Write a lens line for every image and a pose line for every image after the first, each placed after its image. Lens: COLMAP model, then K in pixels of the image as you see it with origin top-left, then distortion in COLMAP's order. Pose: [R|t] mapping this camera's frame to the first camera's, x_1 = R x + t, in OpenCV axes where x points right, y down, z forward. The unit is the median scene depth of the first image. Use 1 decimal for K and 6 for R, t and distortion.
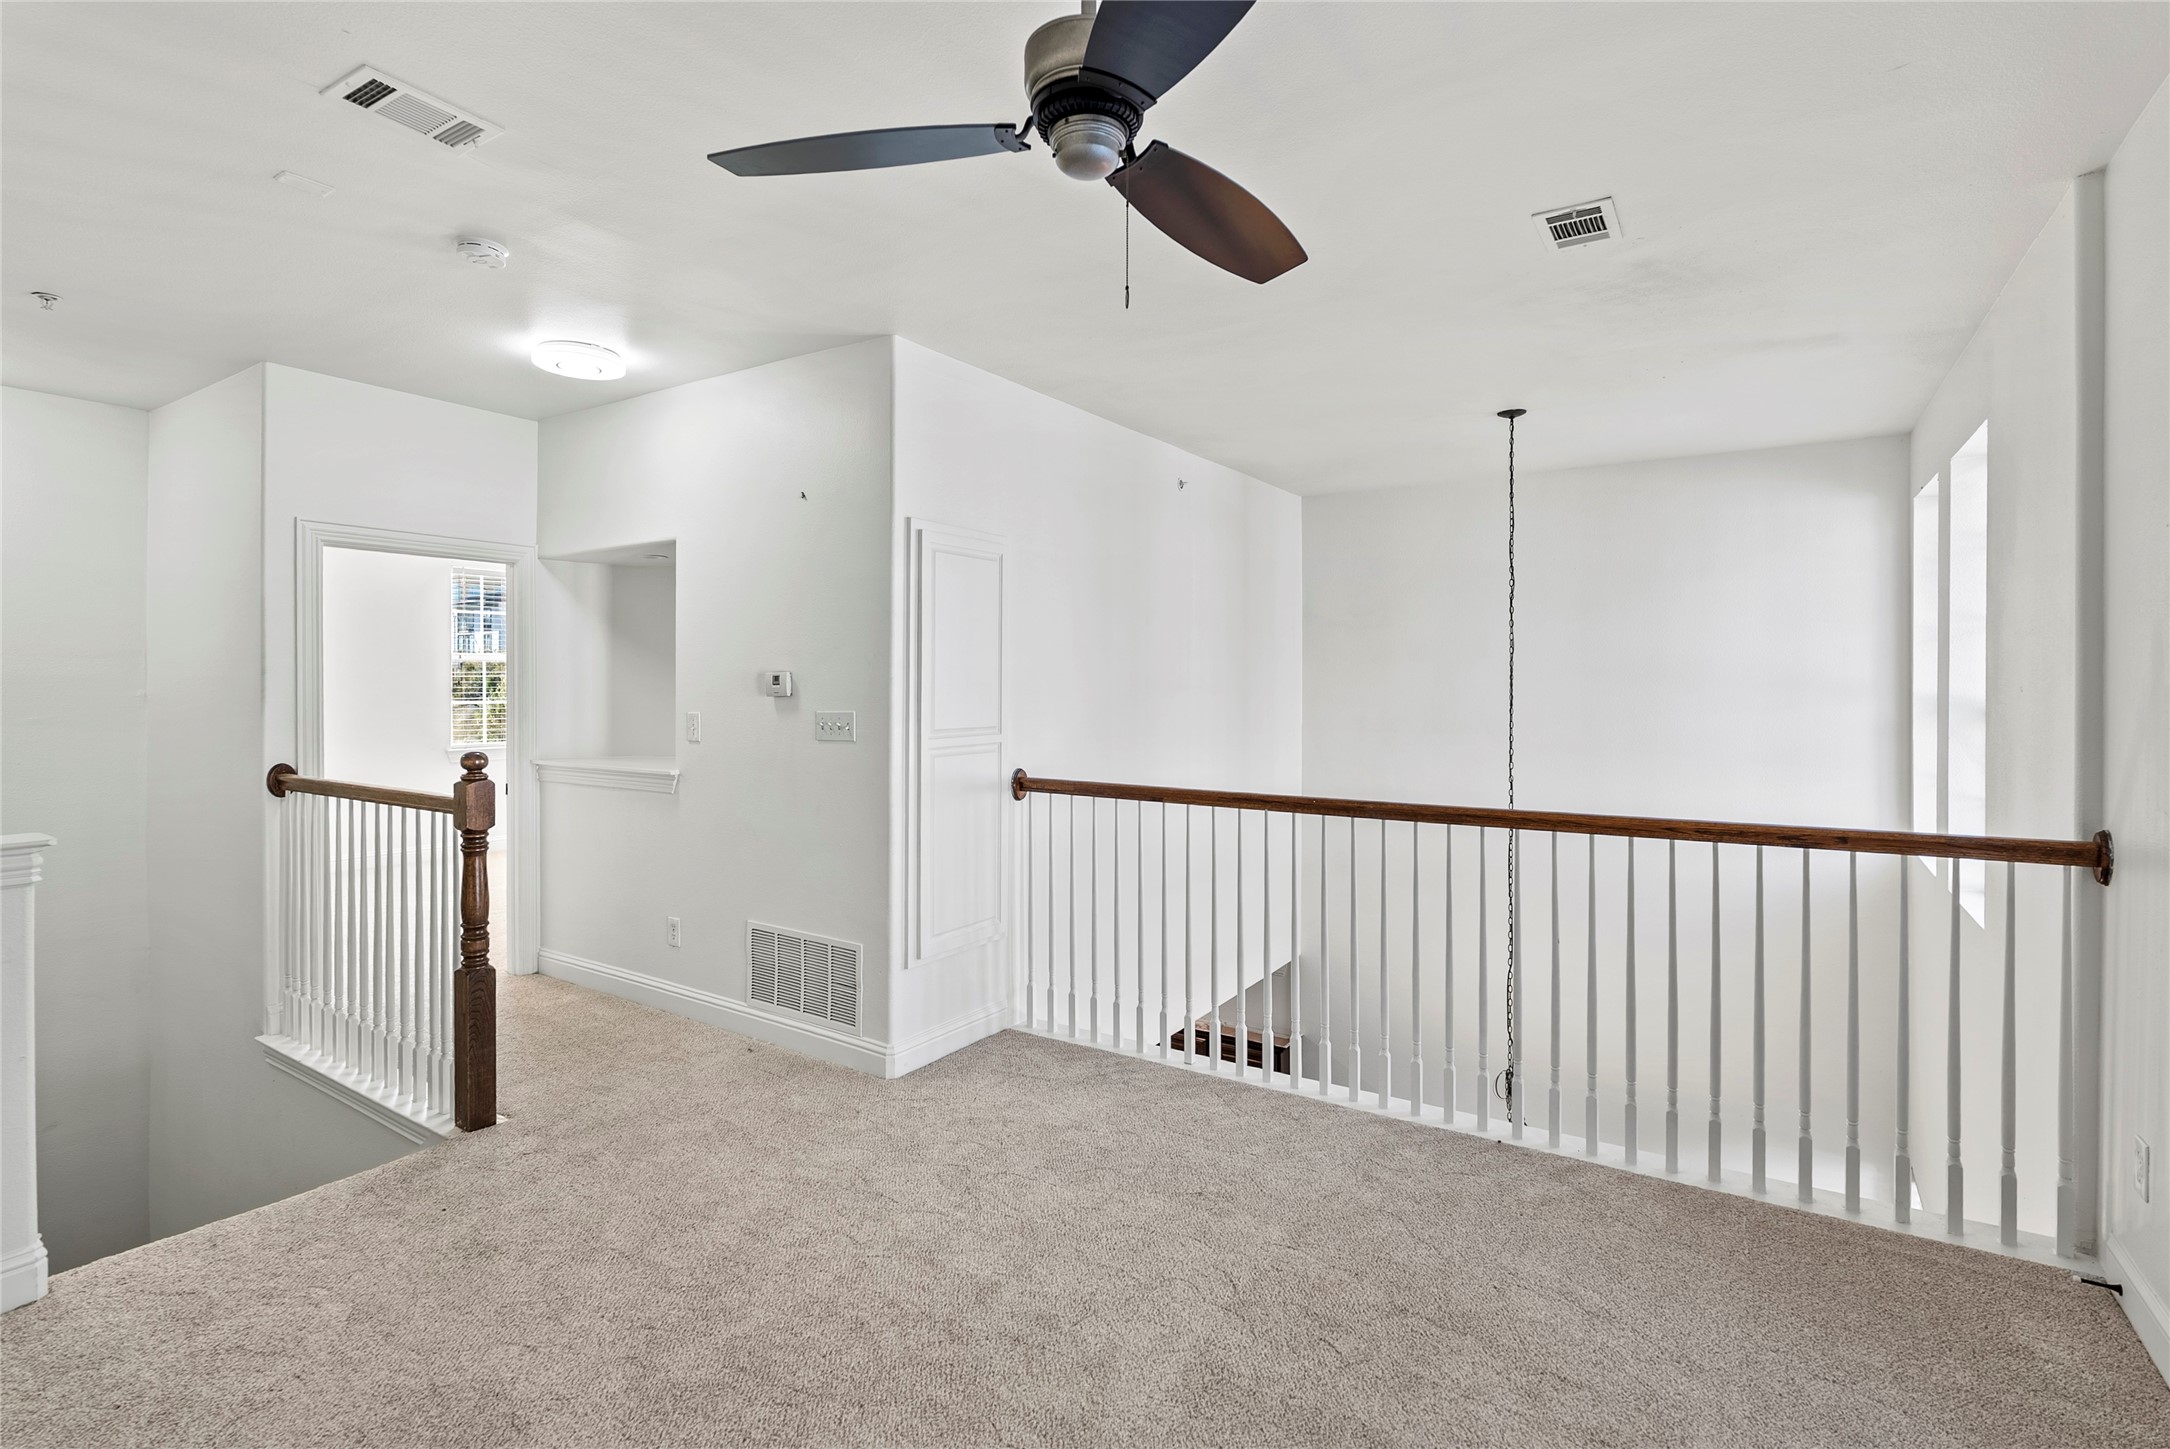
lens RADIAL K [[1039.9, 0, 1081.8], [0, 1039.9, 695.0], [0, 0, 1]] dist [0.001975, 0.000832]
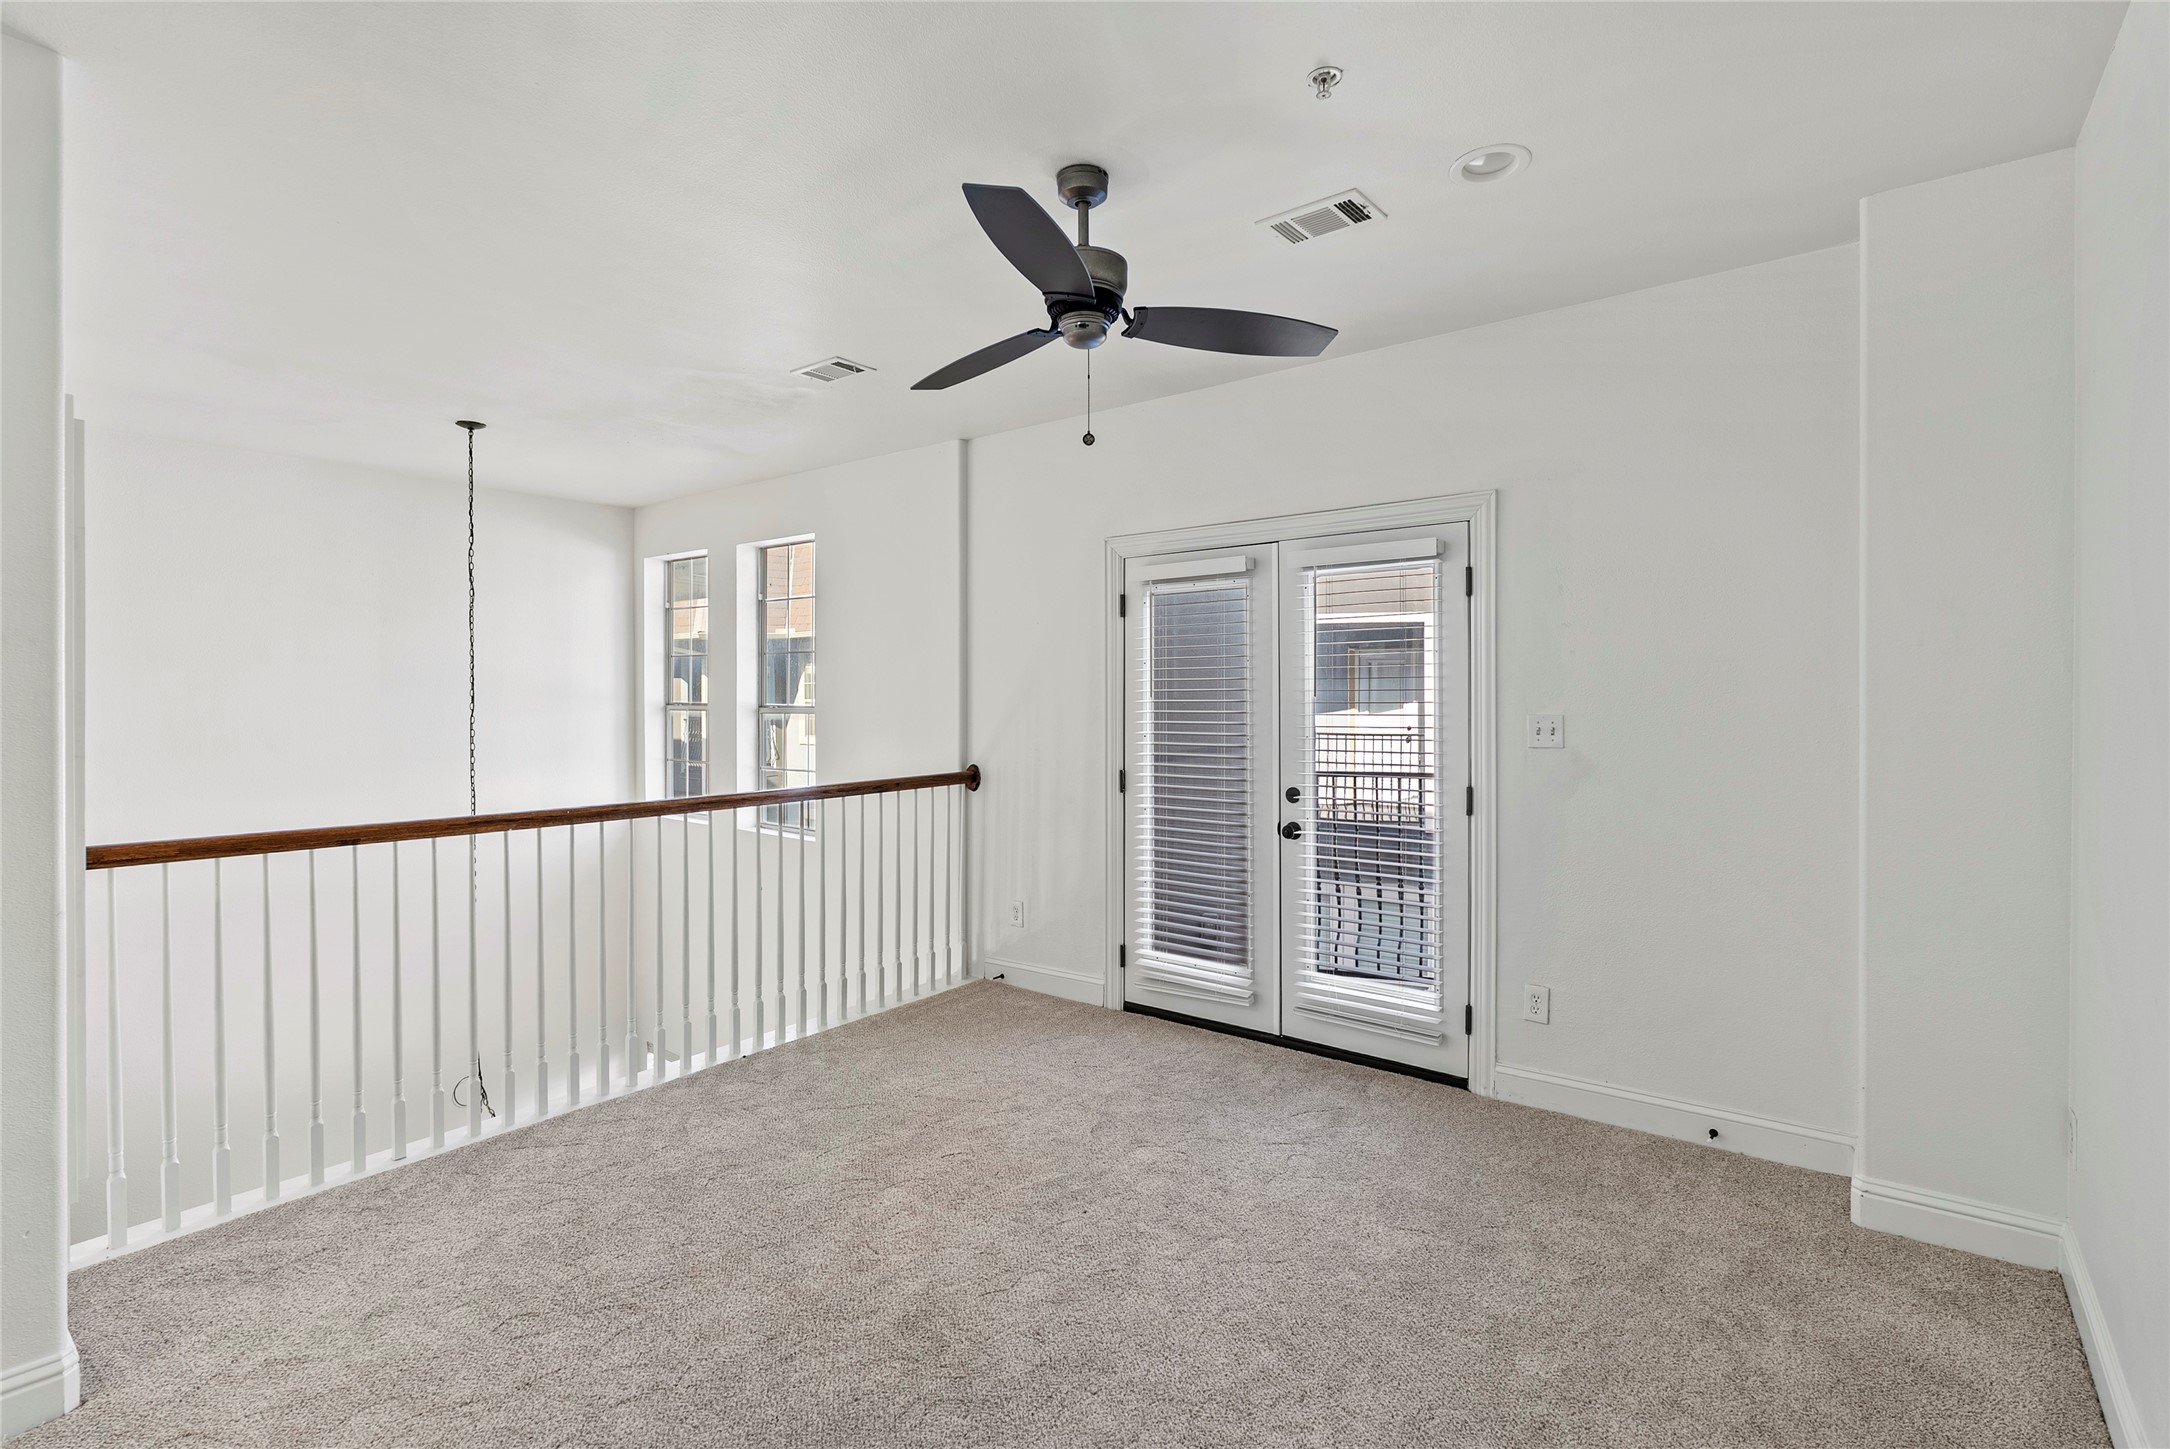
lens RADIAL K [[1028.1, 0, 1083.8], [0, 1028.1, 707.2], [0, 0, 1]] dist [-0.004784, -0.000353]
pose [[0.072268, -0.015062, 0.997272, -0.691879], [0.007754, 0.999864, 0.014539, -0.007691], [-0.997355, 0.006682, 0.072375, 0.428142]]
